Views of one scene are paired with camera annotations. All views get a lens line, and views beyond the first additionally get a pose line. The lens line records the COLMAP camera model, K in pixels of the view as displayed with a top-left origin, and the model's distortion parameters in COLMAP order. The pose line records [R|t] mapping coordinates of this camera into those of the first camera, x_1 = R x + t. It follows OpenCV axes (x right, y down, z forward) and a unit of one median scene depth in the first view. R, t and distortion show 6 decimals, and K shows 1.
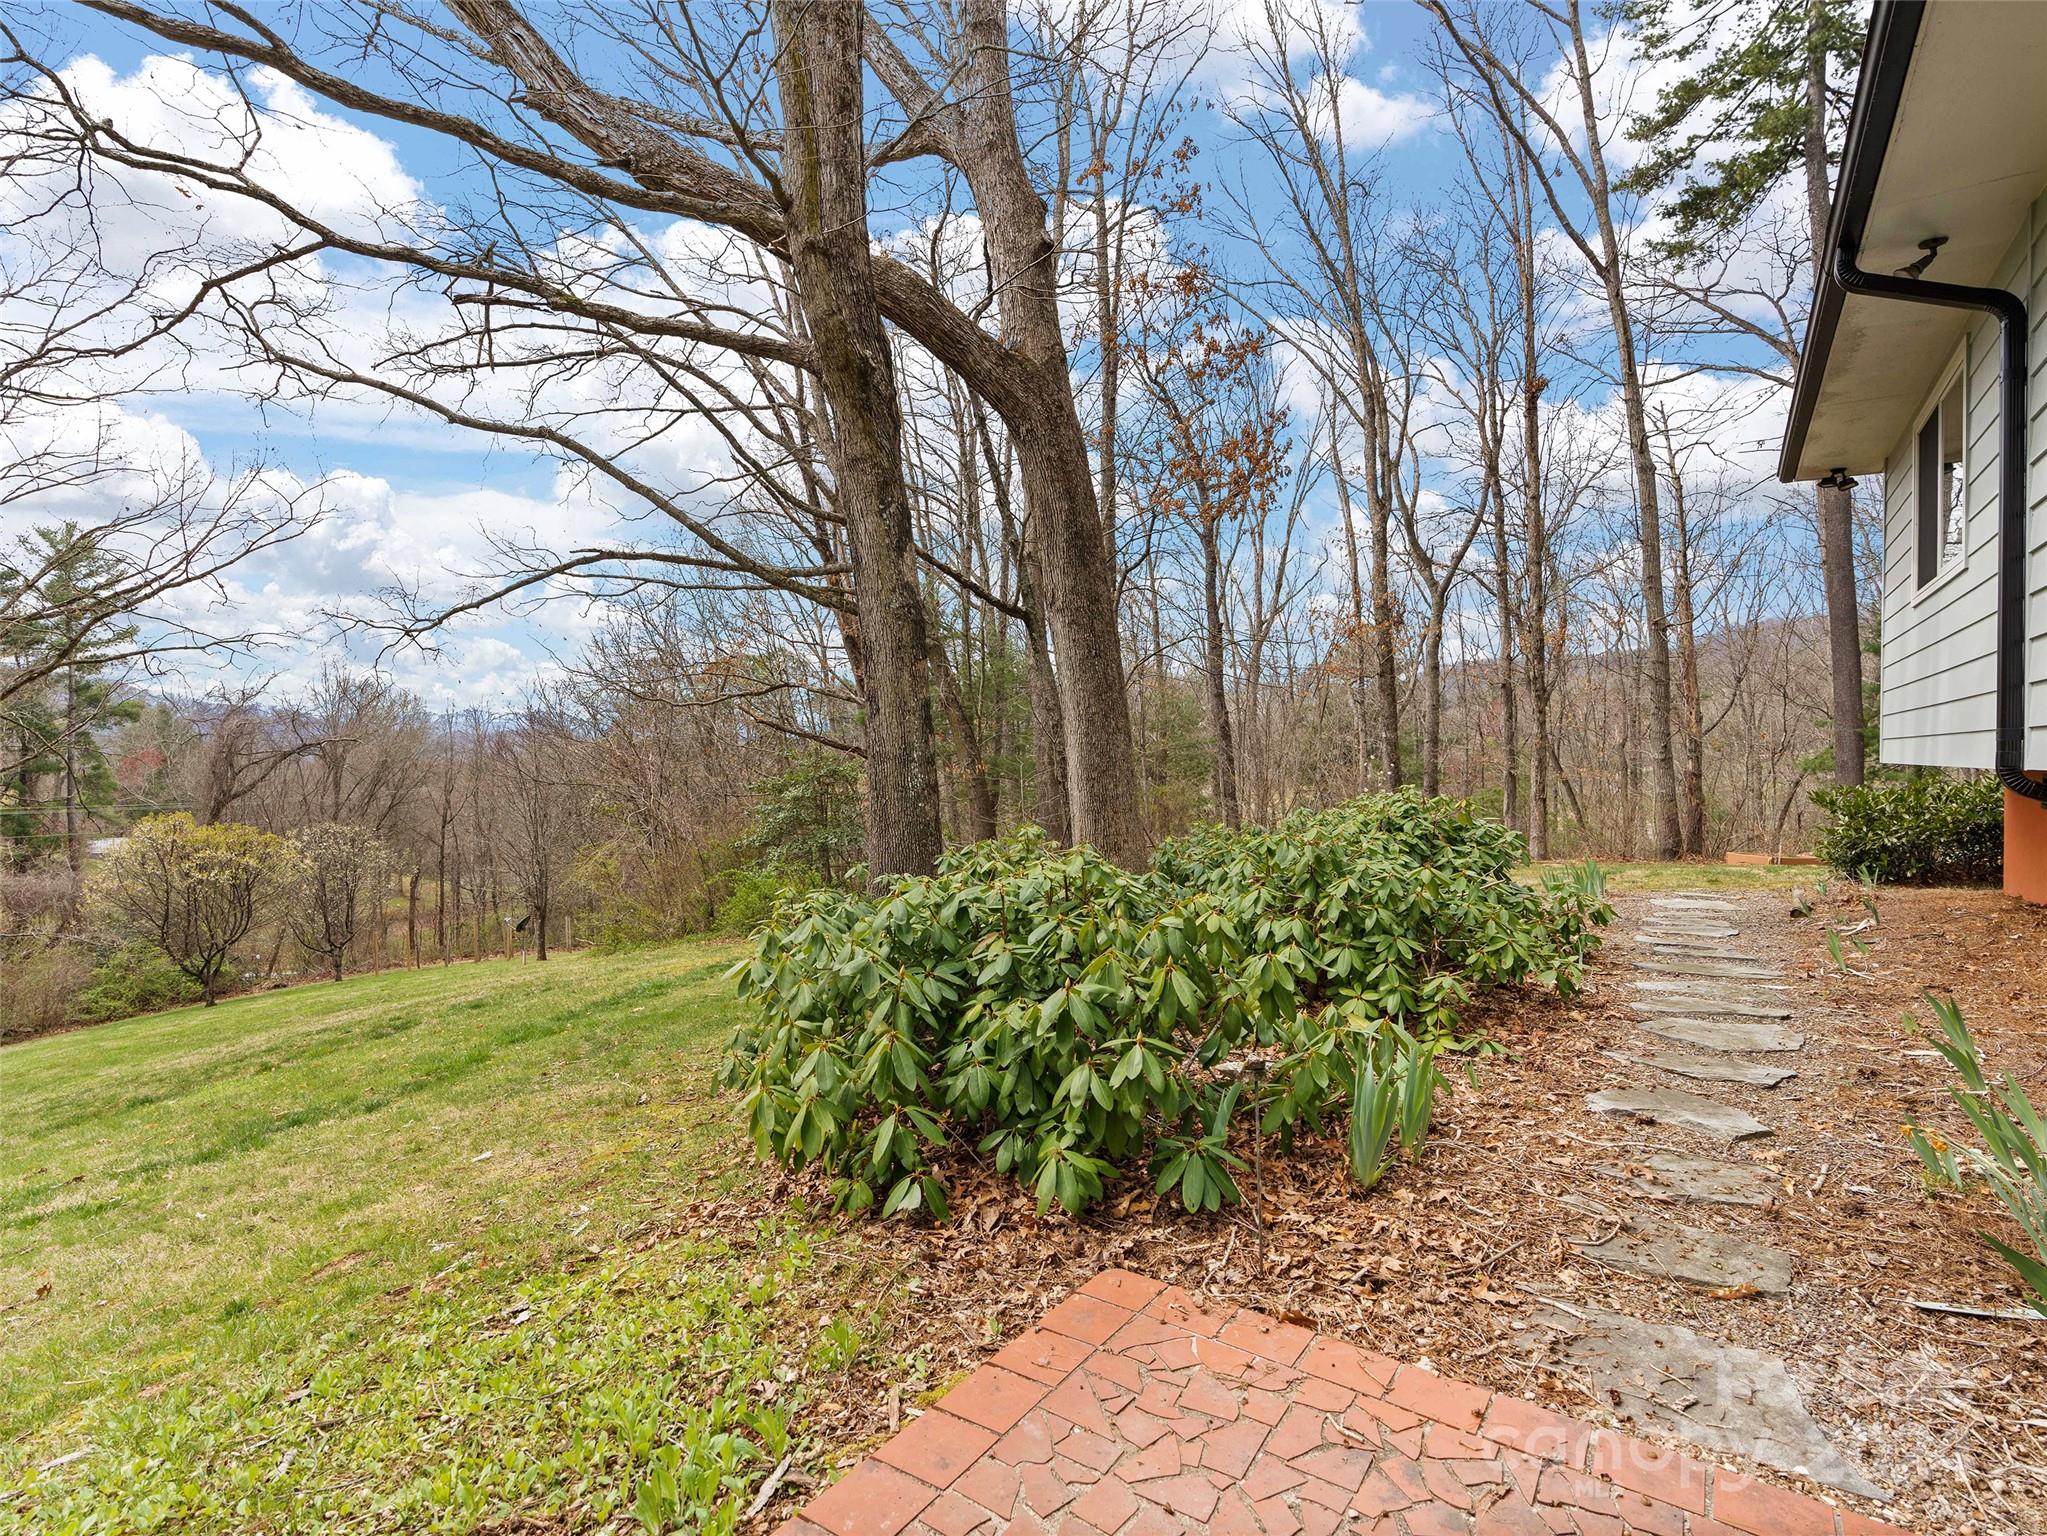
lens RADIAL K [[1033.9, 0, 1025.4], [0, 1033.9, 773.7], [0, 0, 1]] dist [-0.004715, 0.001240]
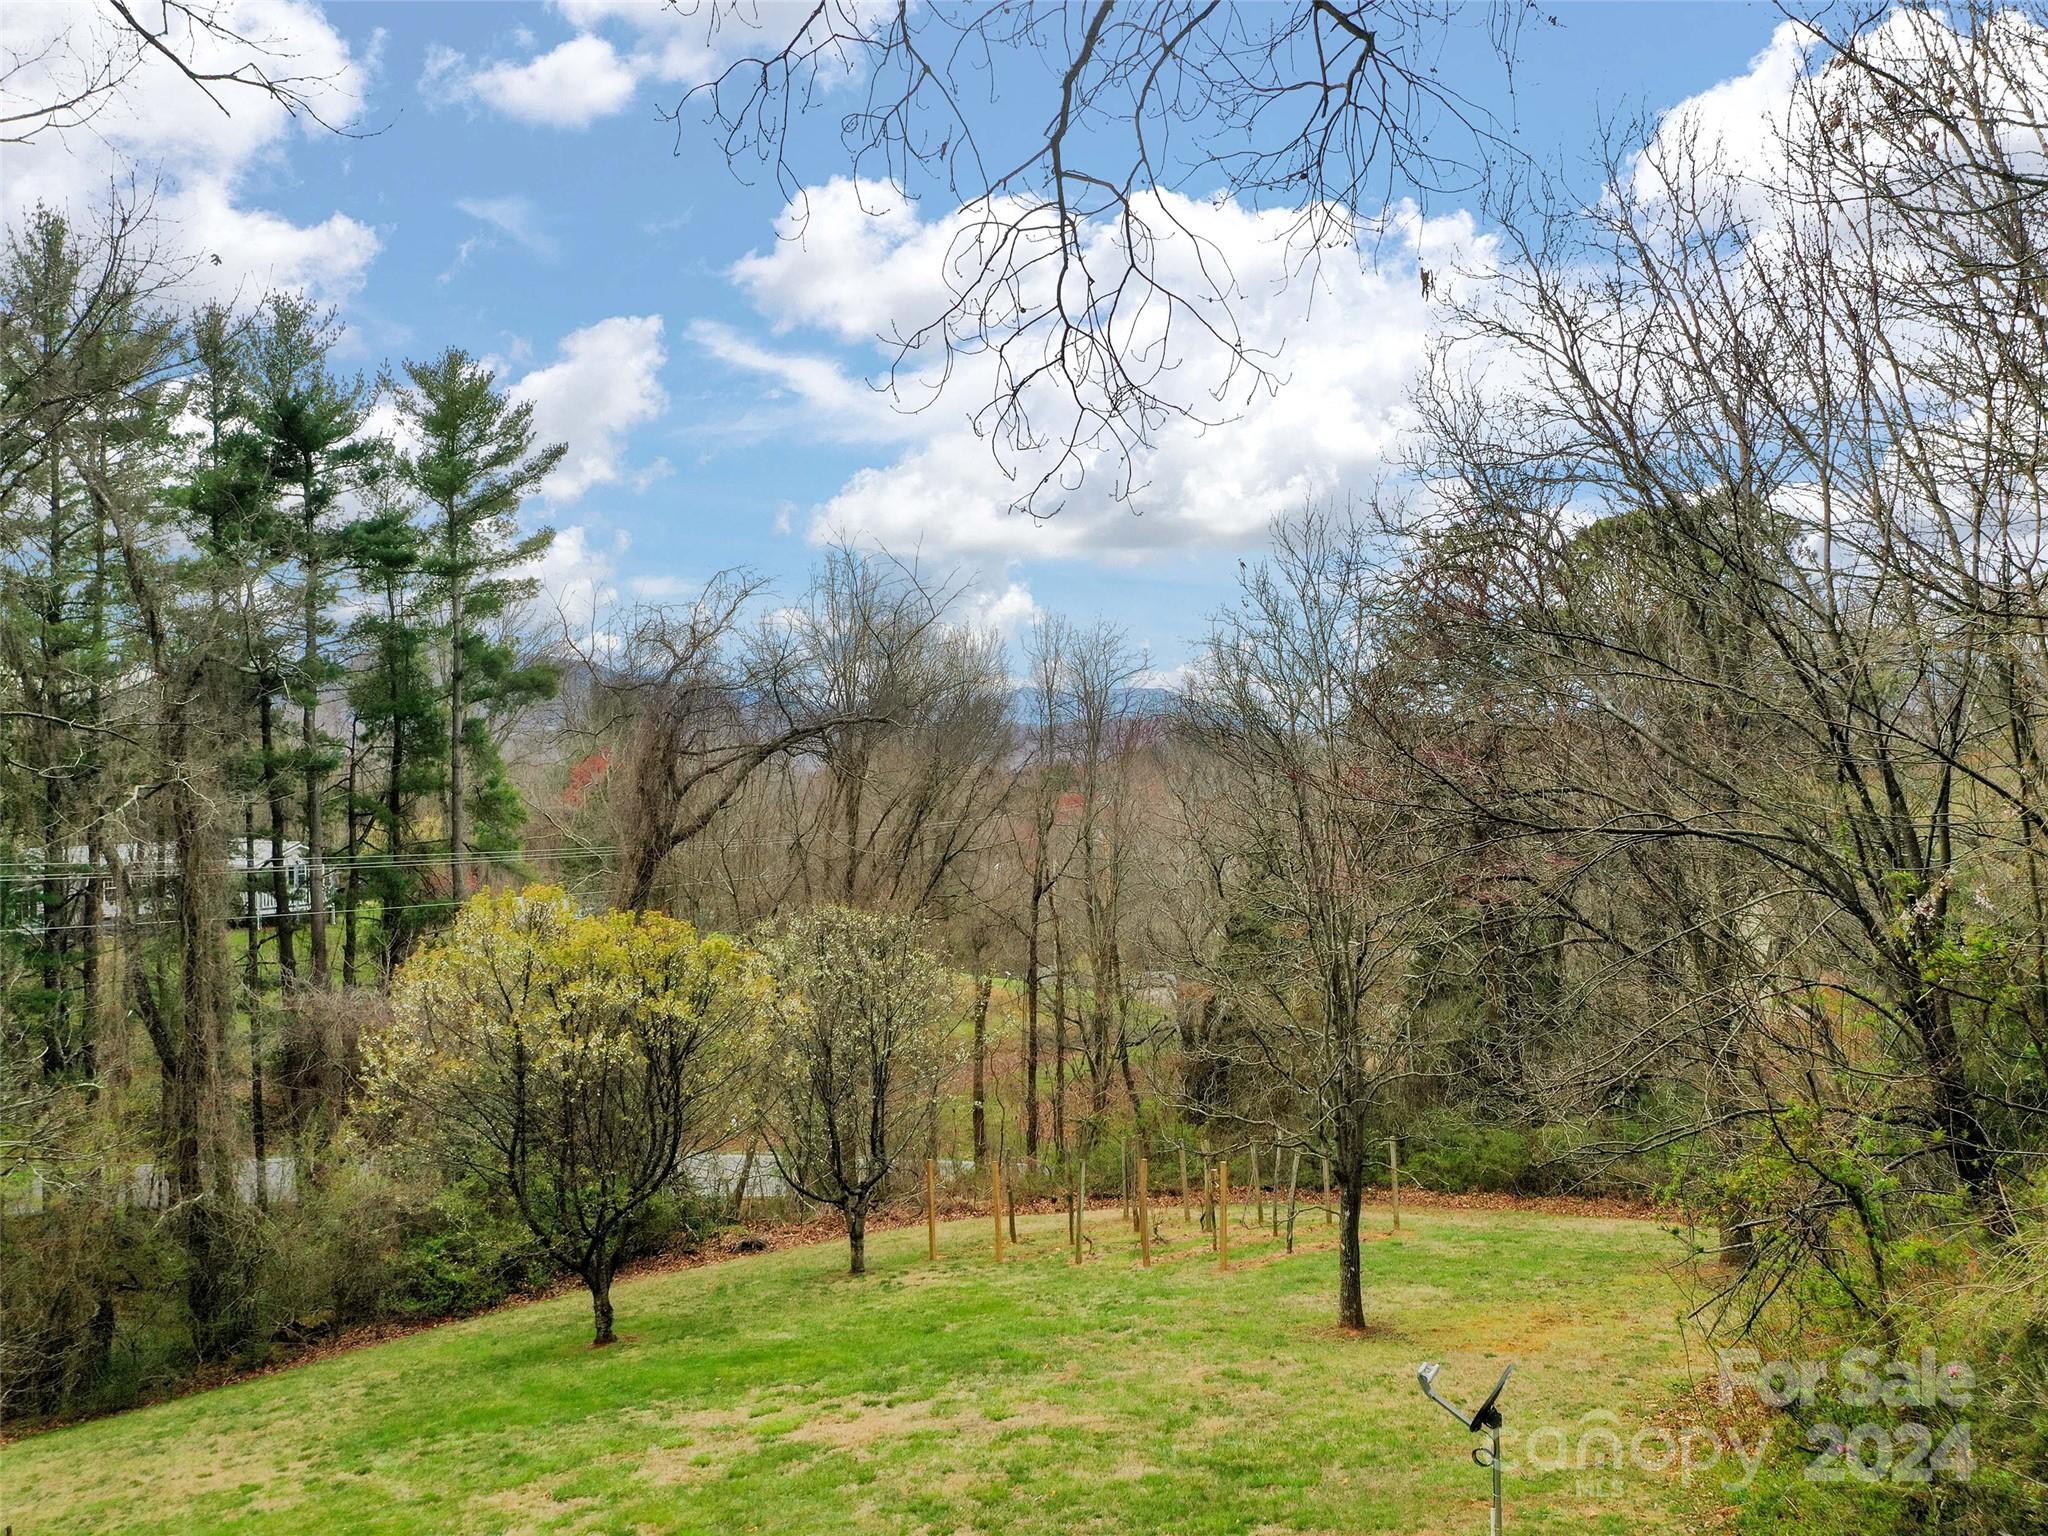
lens RADIAL K [[1808.8, 0, 1022.1], [0, 1808.8, 770.8], [0, 0, 1]] dist [0.036028, 0.003021]
pose [[0.880421, -0.011523, -0.474054, -0.253870], [0.007527, 0.999918, -0.010325, -0.000165], [0.474134, 0.005522, 0.880435, 0.379806]]
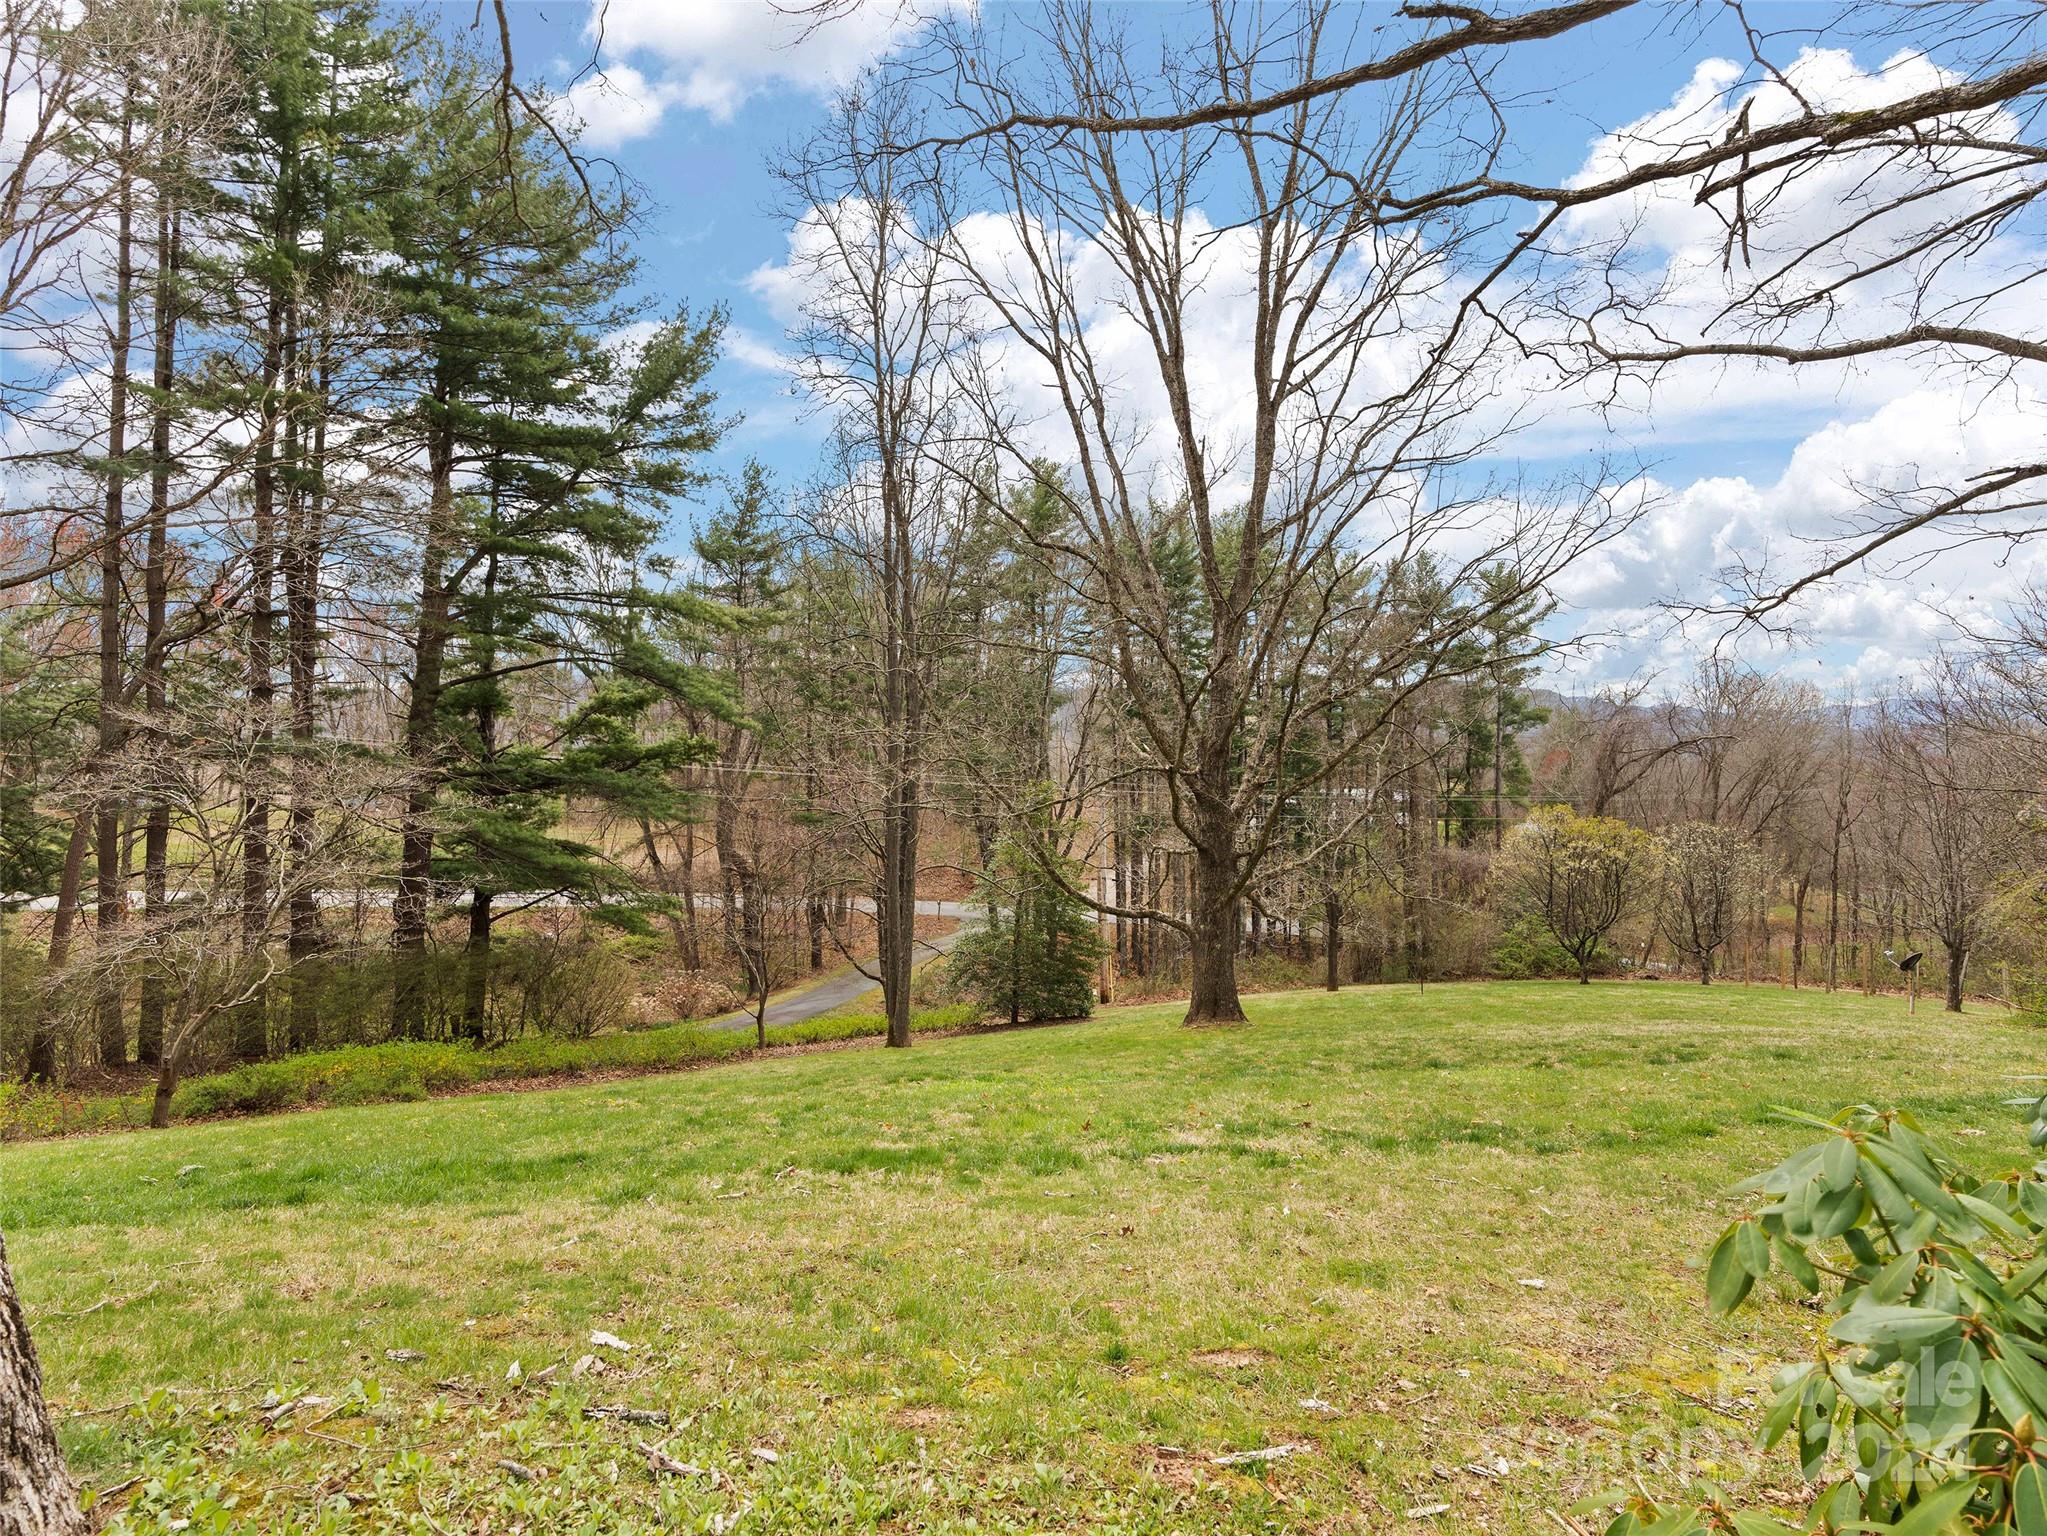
lens RADIAL K [[1033.9, 0, 1021.2], [0, 1033.9, 764.3], [0, 0, 1]] dist [-0.004715, 0.001240]
pose [[0.364518, 0.004749, -0.931184, 0.004282], [-0.010832, 0.999941, 0.000859, -0.000283], [0.931133, 0.009773, 0.364548, 0.044409]]
